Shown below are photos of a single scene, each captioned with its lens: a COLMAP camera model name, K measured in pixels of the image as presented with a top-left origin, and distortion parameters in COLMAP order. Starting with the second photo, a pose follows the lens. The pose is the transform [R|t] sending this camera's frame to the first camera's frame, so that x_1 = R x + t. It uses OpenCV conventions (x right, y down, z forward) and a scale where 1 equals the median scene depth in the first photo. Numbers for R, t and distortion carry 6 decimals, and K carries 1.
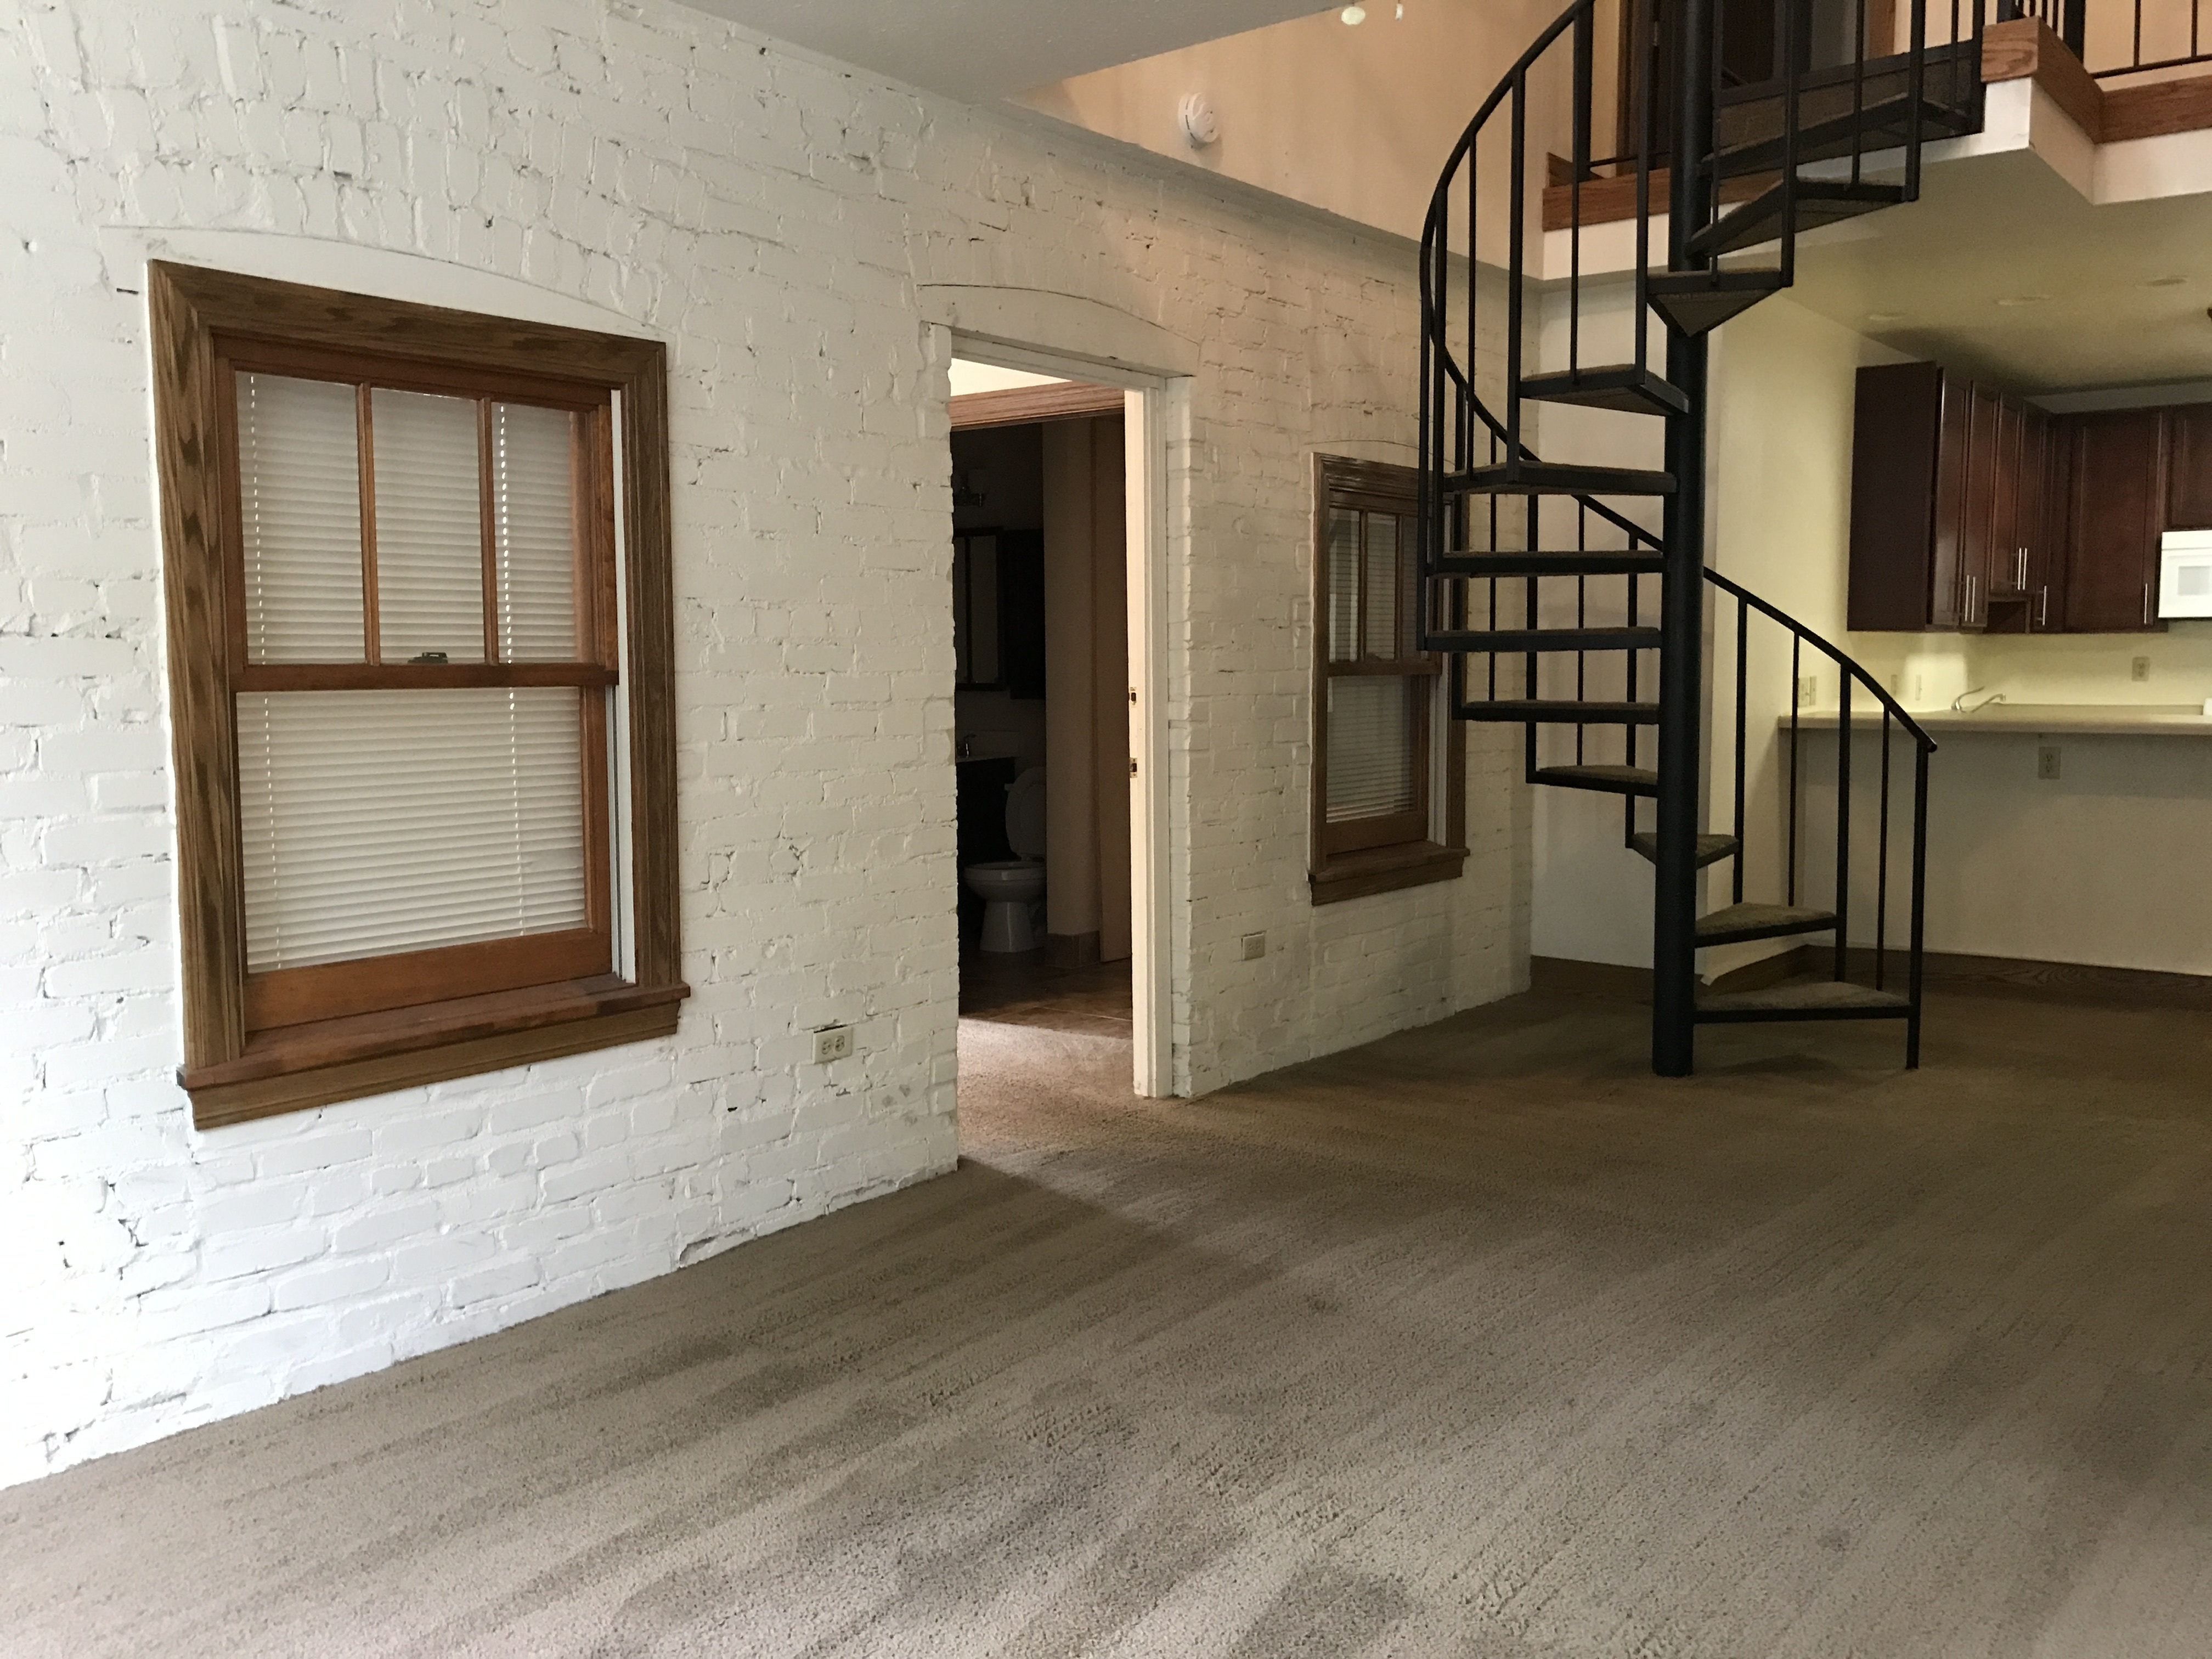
lens RADIAL K [[1827.7, 0, 1106.6], [0, 1827.7, 826.3], [0, 0, 1]] dist [0.041107, -0.003835]
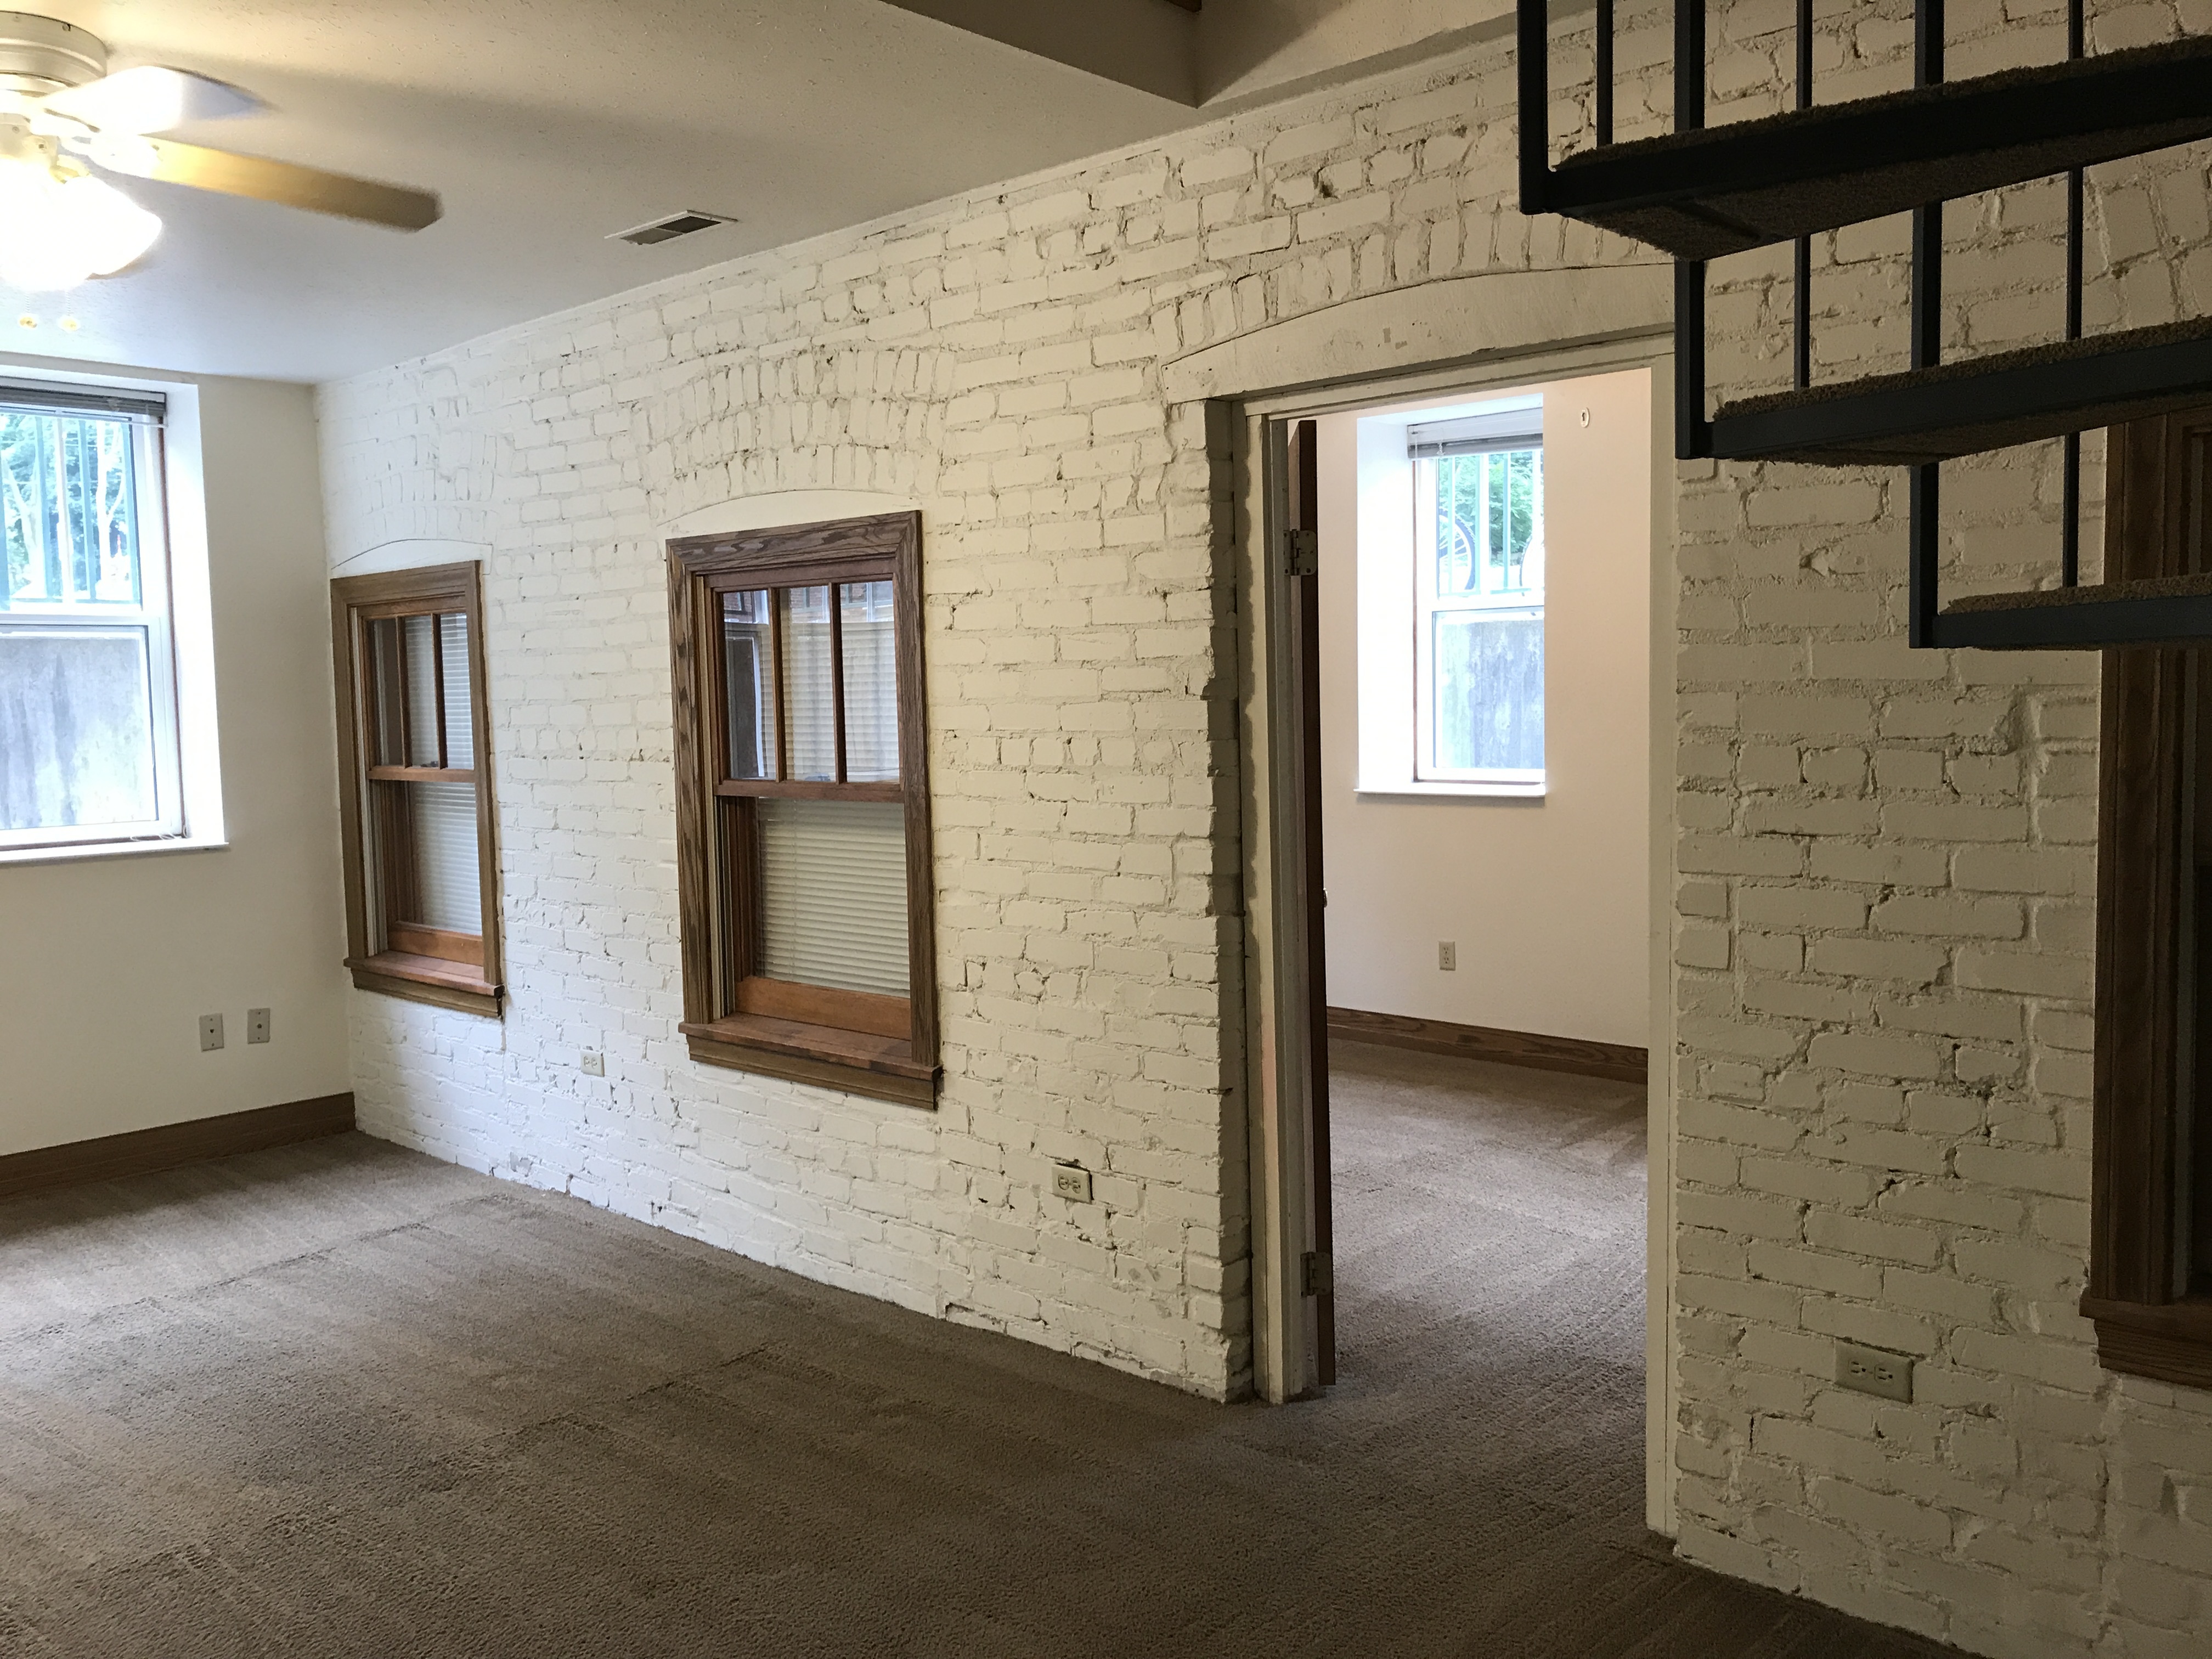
lens RADIAL K [[1827.7, 0, 1106.5], [0, 1827.7, 826.9], [0, 0, 1]] dist [0.041107, -0.003835]
pose [[-0.066274, 0.081488, -0.994468, 0.846210], [-0.073527, 0.993551, 0.086313, -0.162616], [0.995089, 0.078840, -0.059855, 1.130061]]
